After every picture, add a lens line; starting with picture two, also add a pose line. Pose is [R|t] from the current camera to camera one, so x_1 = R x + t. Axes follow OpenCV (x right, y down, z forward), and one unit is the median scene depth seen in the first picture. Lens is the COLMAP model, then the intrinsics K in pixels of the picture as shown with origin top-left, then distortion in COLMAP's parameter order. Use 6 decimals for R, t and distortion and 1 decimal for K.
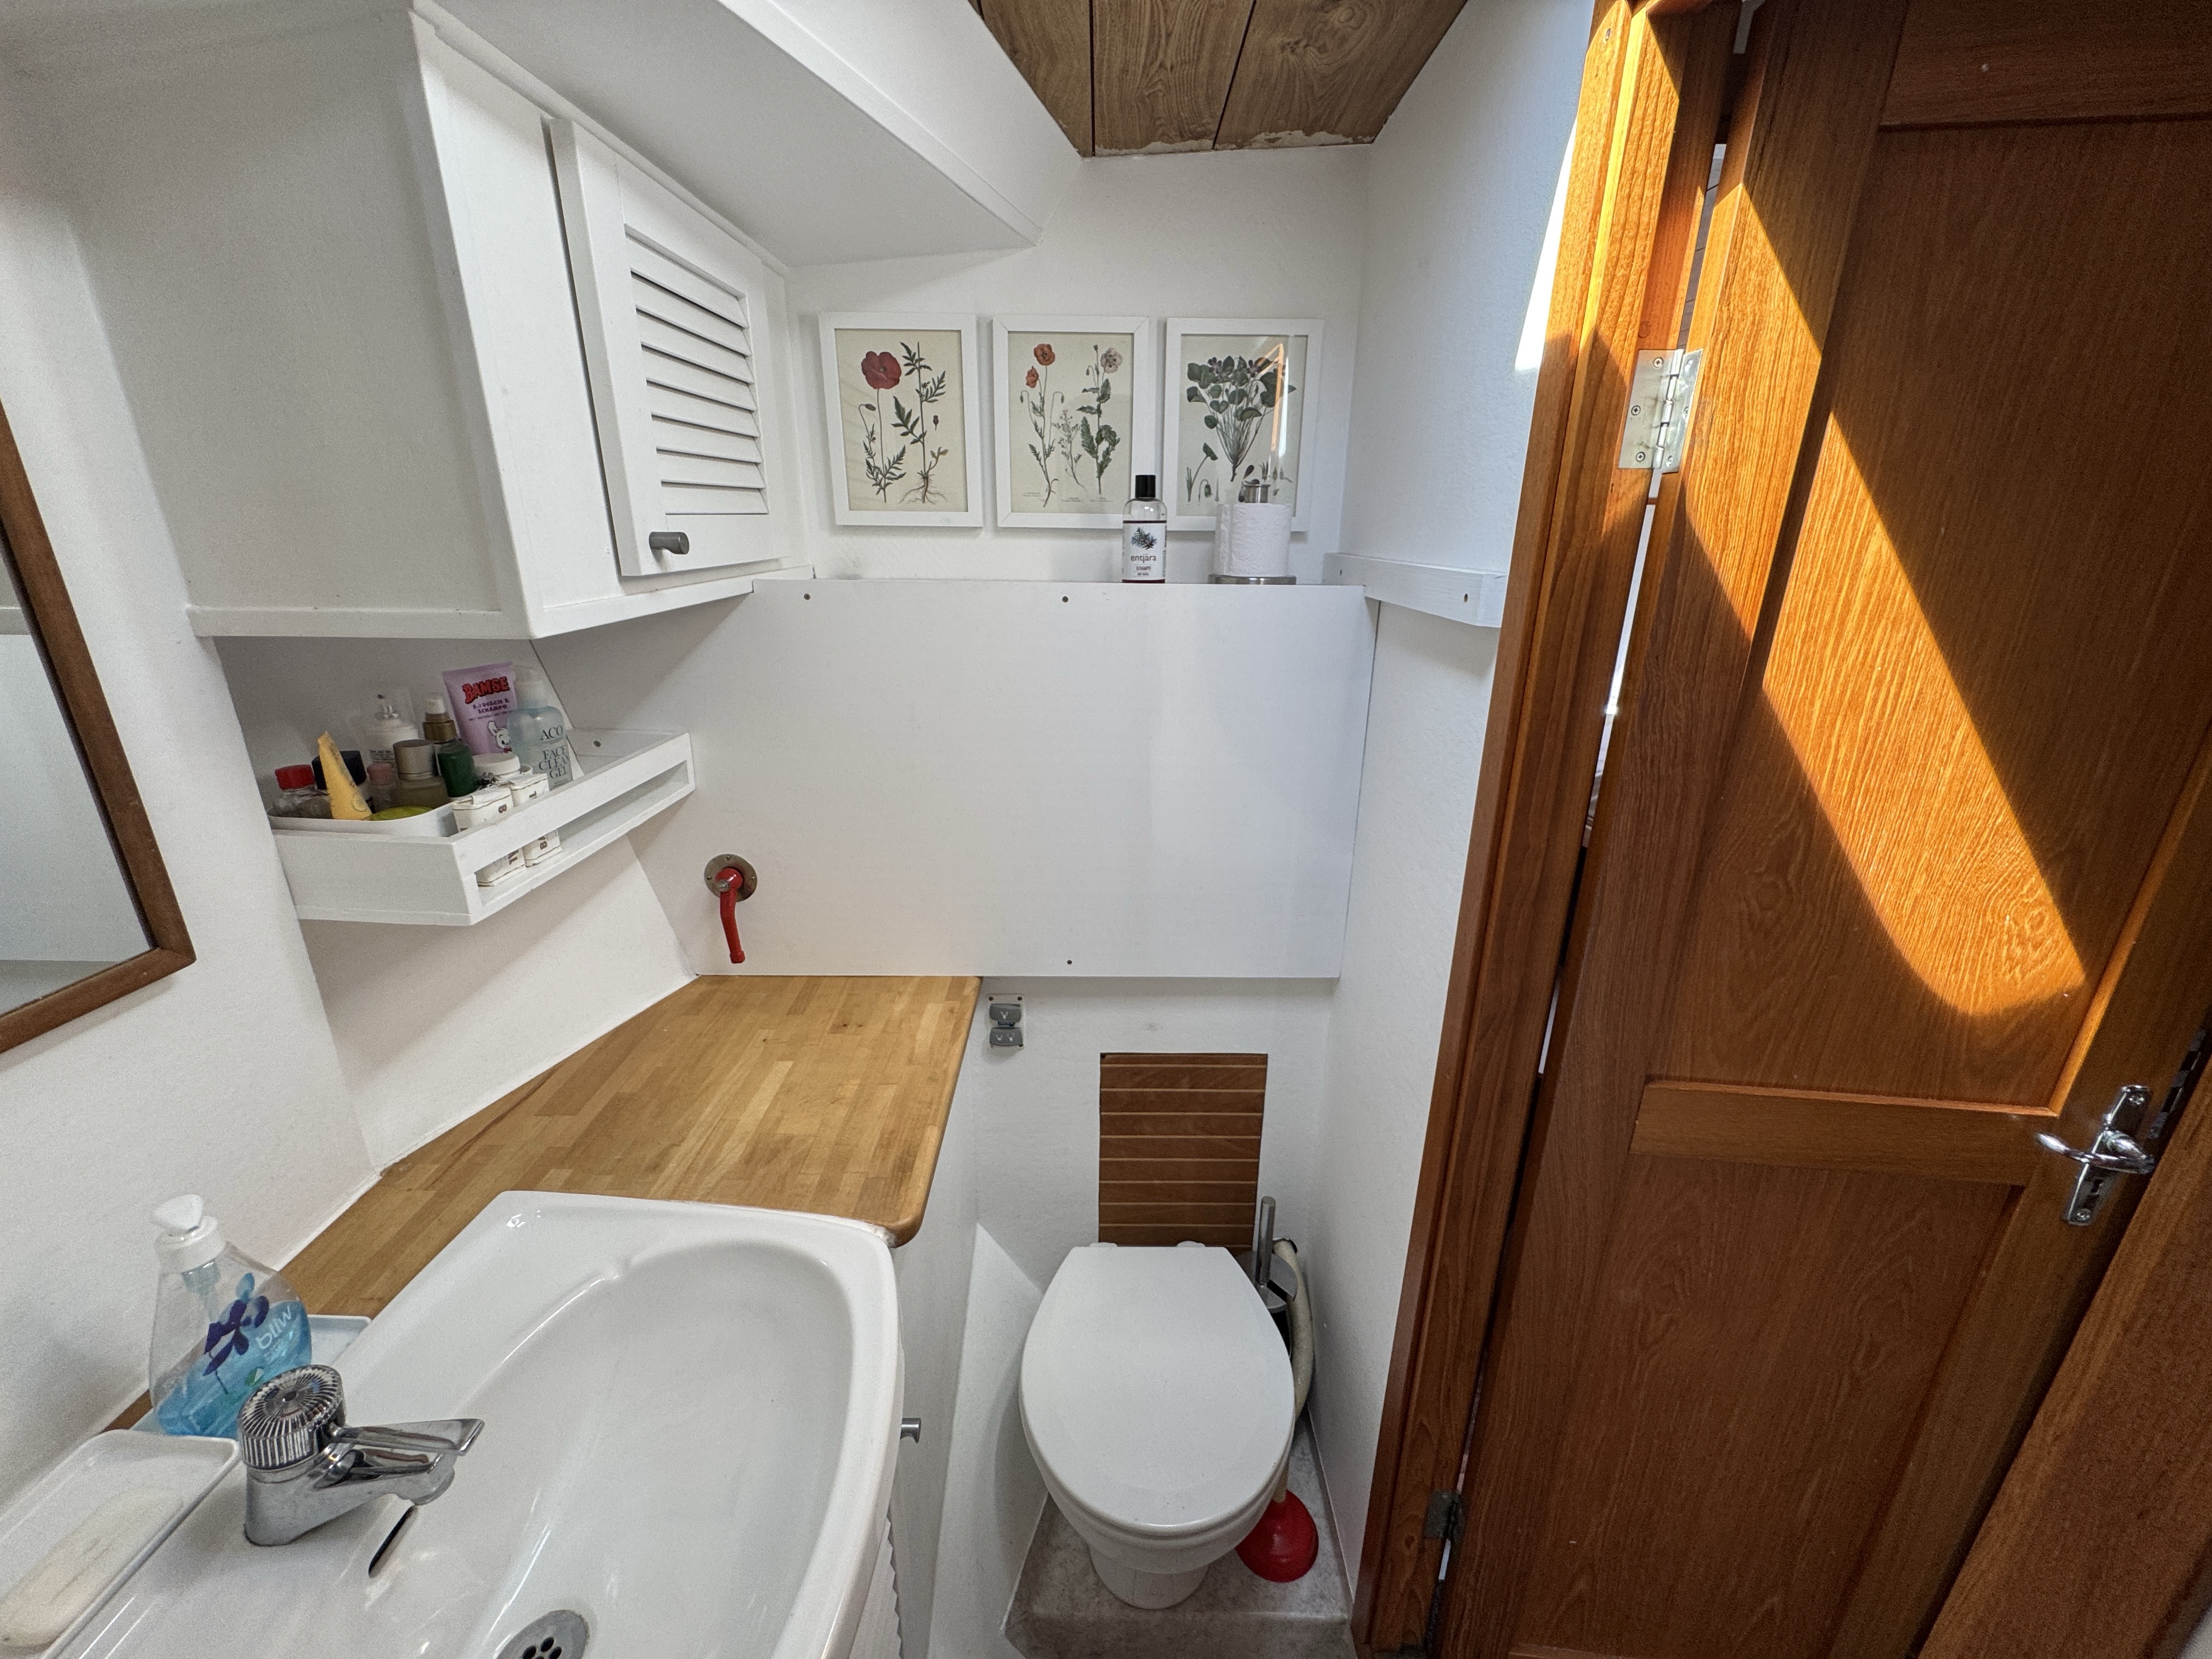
lens RADIAL K [[884.4, 0, 1102.6], [0, 884.4, 822.1], [0, 0, 1]] dist [-0.002369, 0.000478]
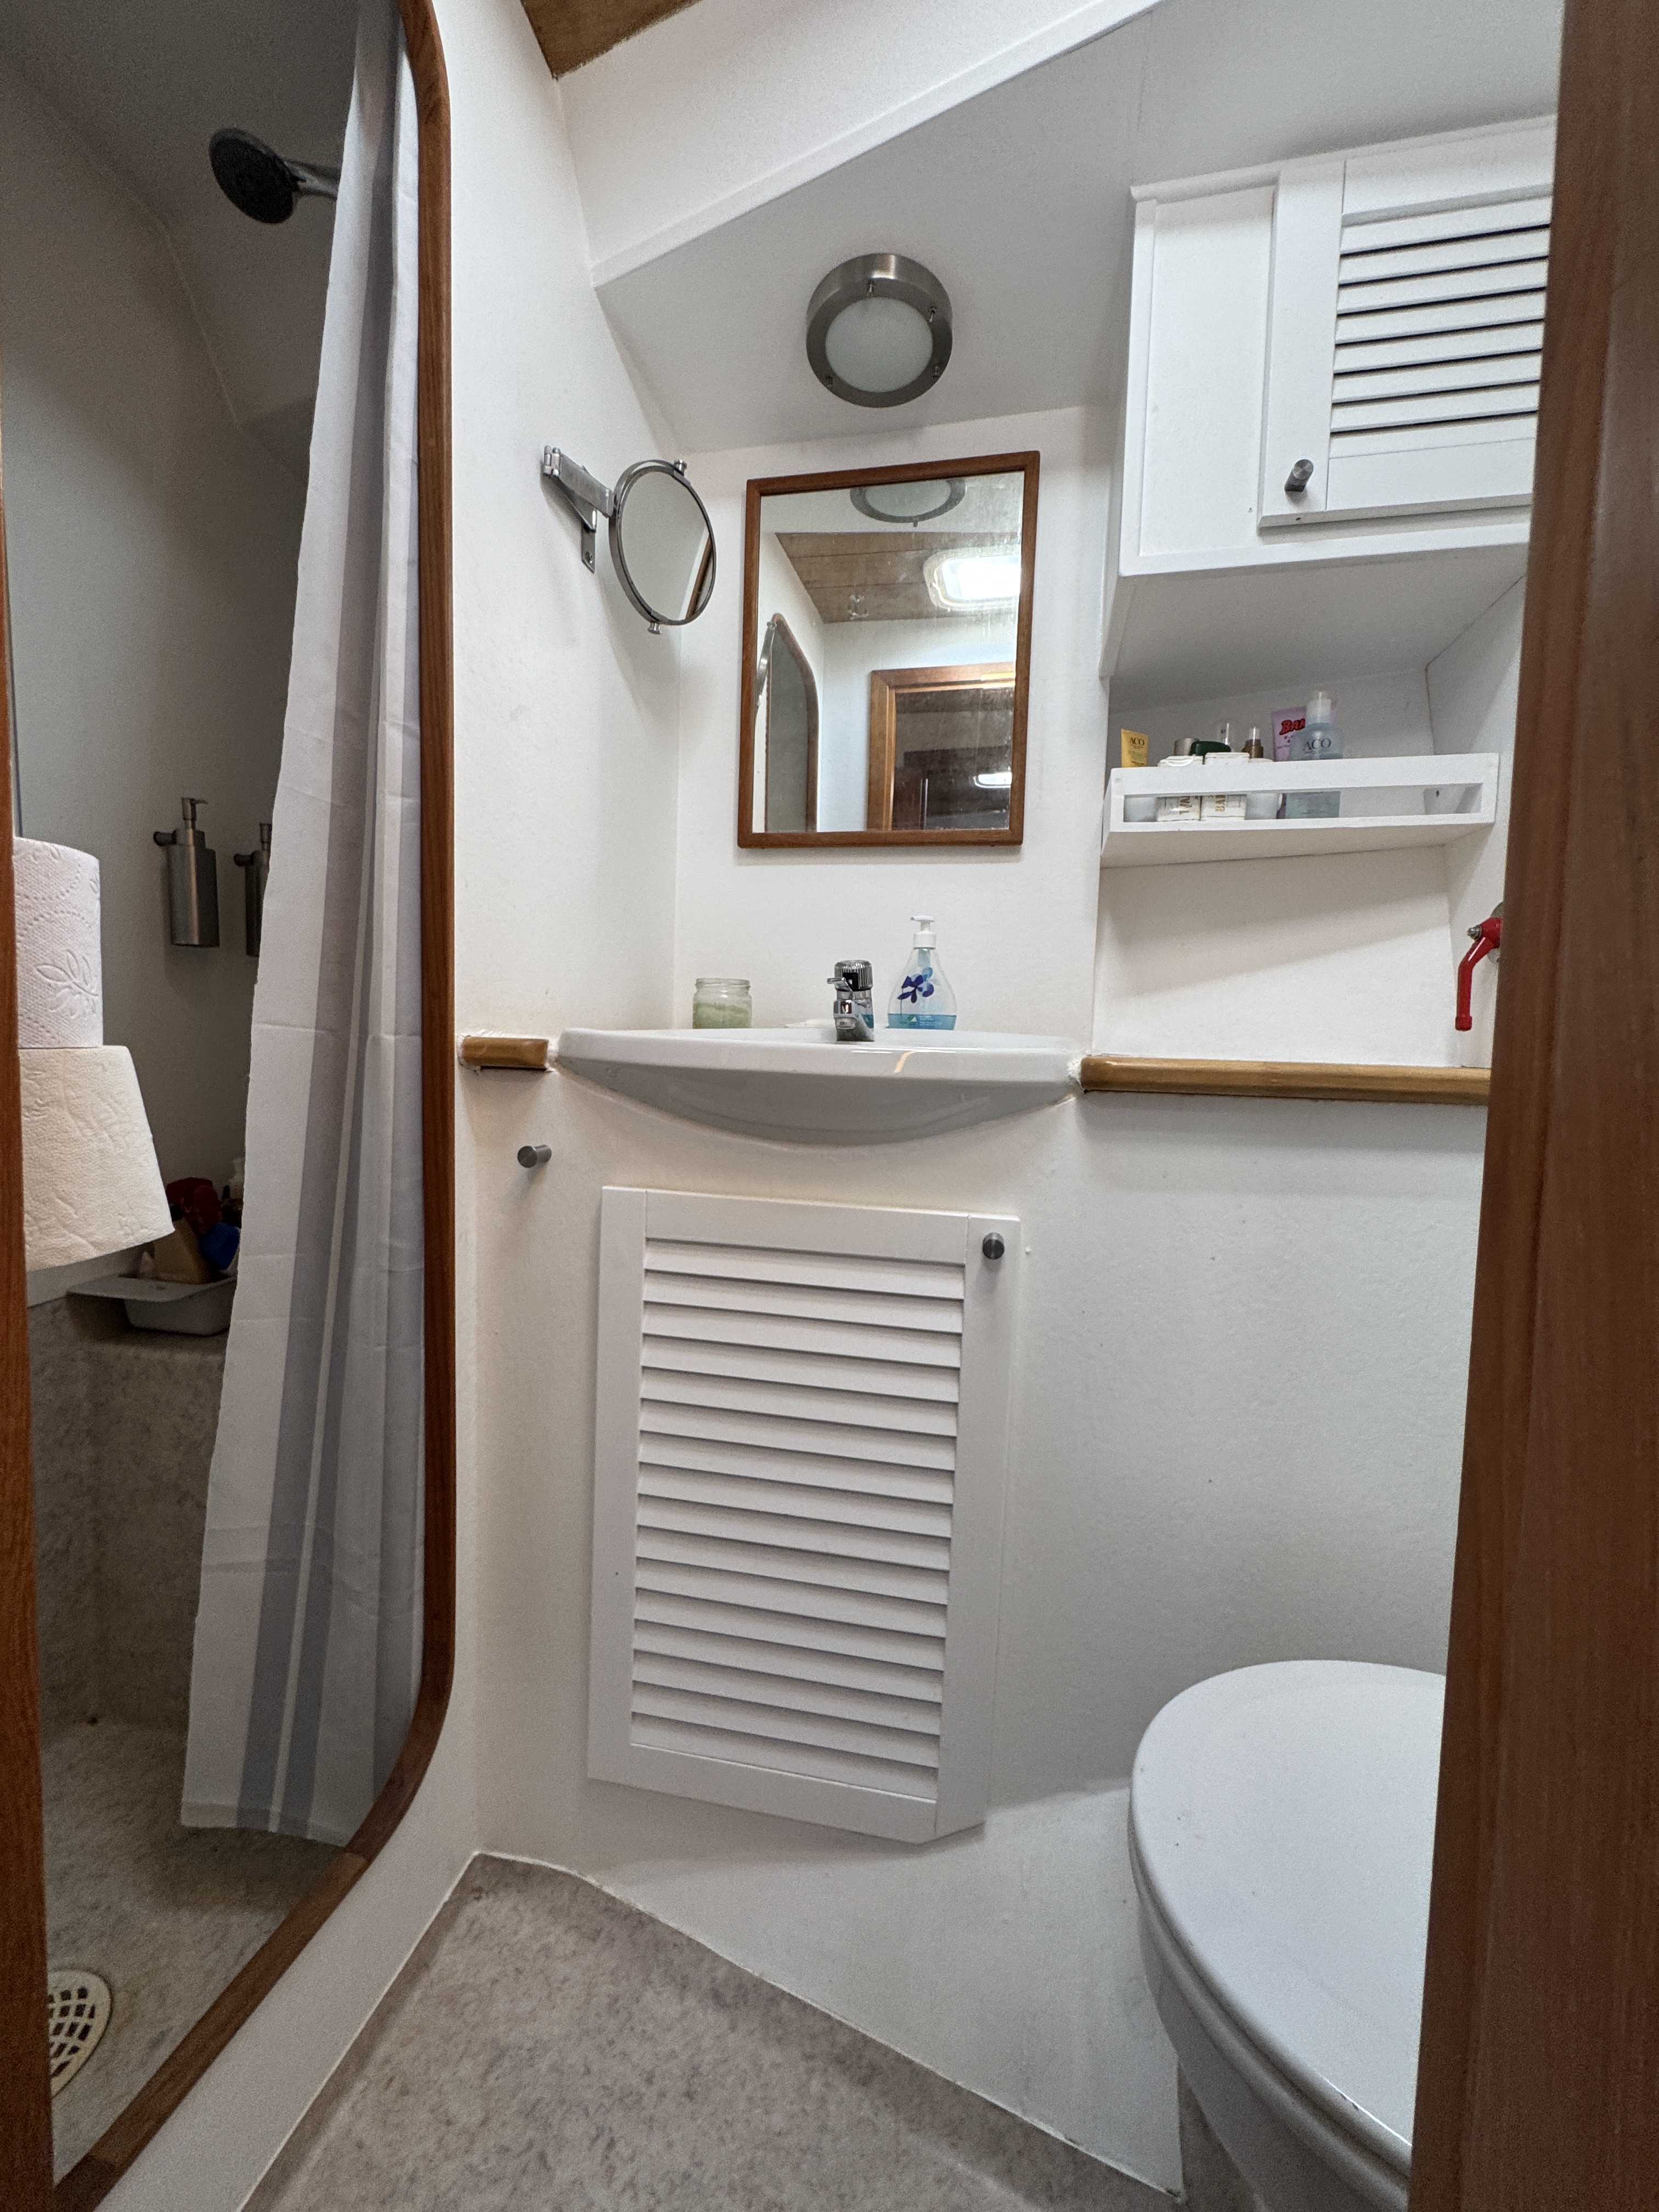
lens RADIAL K [[887.2, 0, 836.3], [0, 887.2, 1103.7], [0, 0, 1]] dist [-0.003587, 0.000031]
pose [[-0.189497, 0.045037, -0.980848, 0.509405], [-0.342768, 0.933068, 0.109065, 0.338625], [0.920109, 0.356870, -0.161376, 0.640742]]
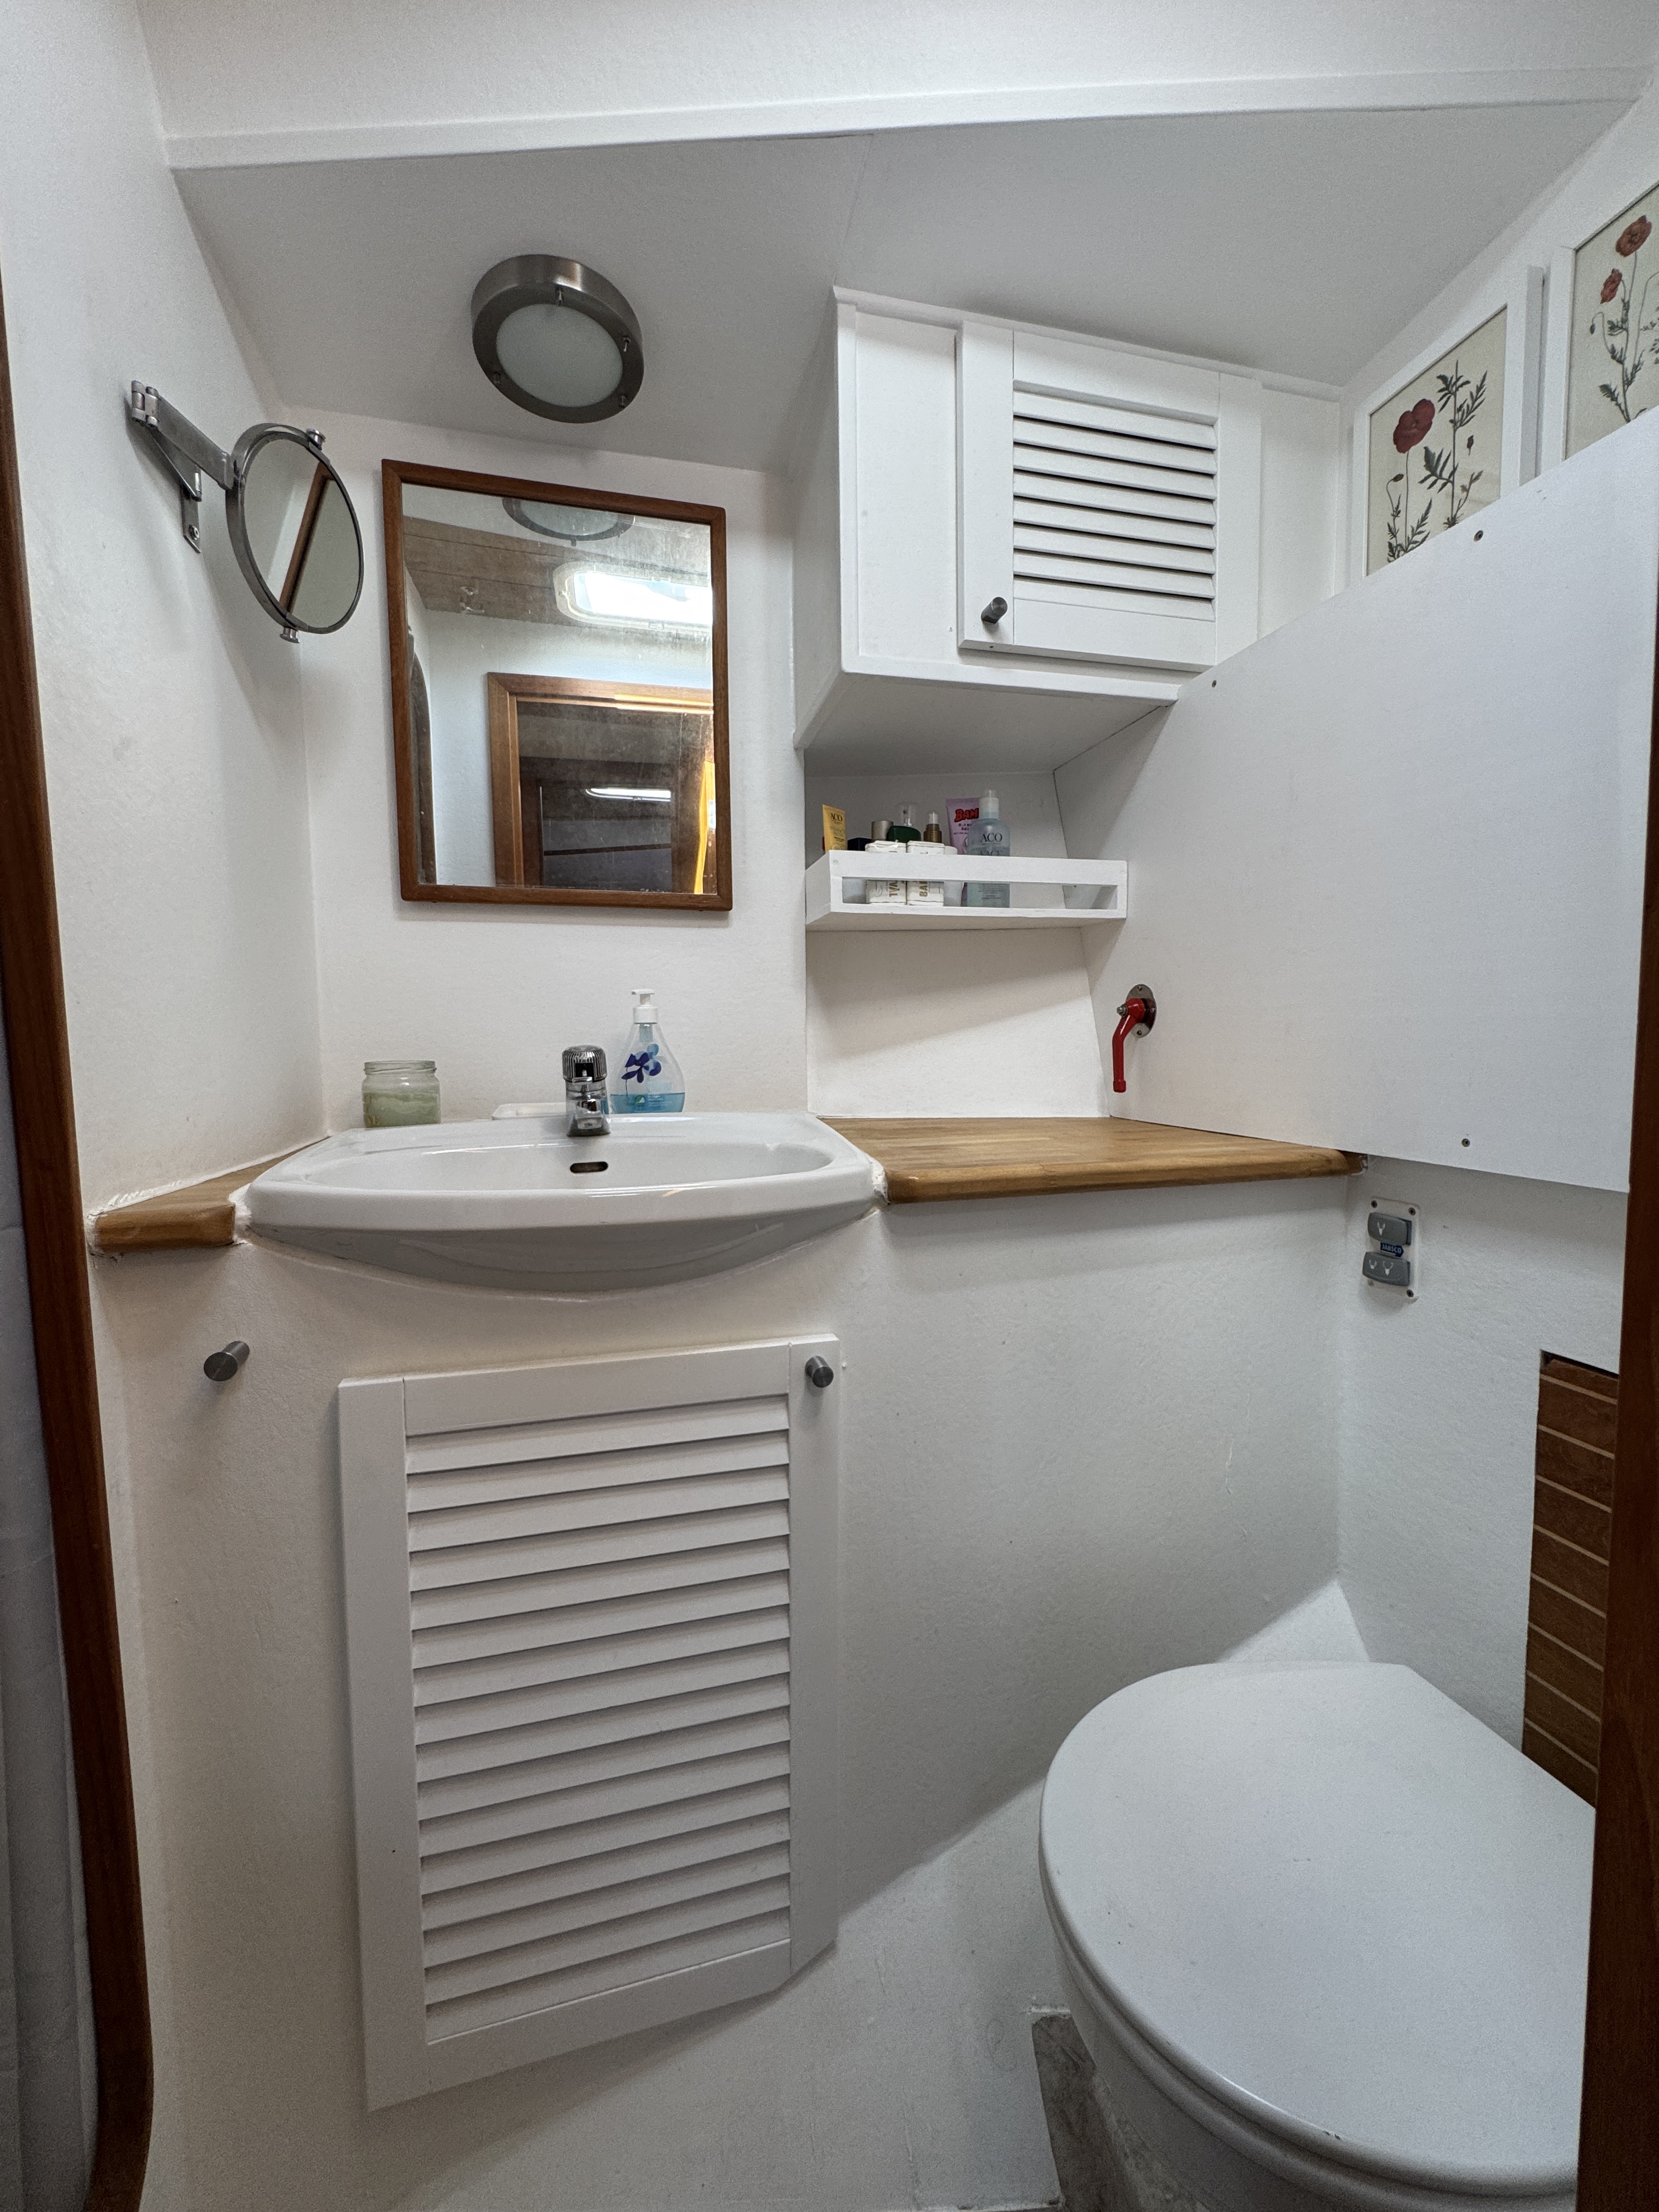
lens RADIAL K [[884.4, 0, 837.3], [0, 884.4, 1104.4], [0, 0, 1]] dist [-0.002369, 0.000478]
pose [[0.267452, 0.058600, -0.961788, 0.458752], [-0.294180, 0.955459, -0.023590, 0.294043], [0.917566, 0.289248, 0.272778, 0.460438]]
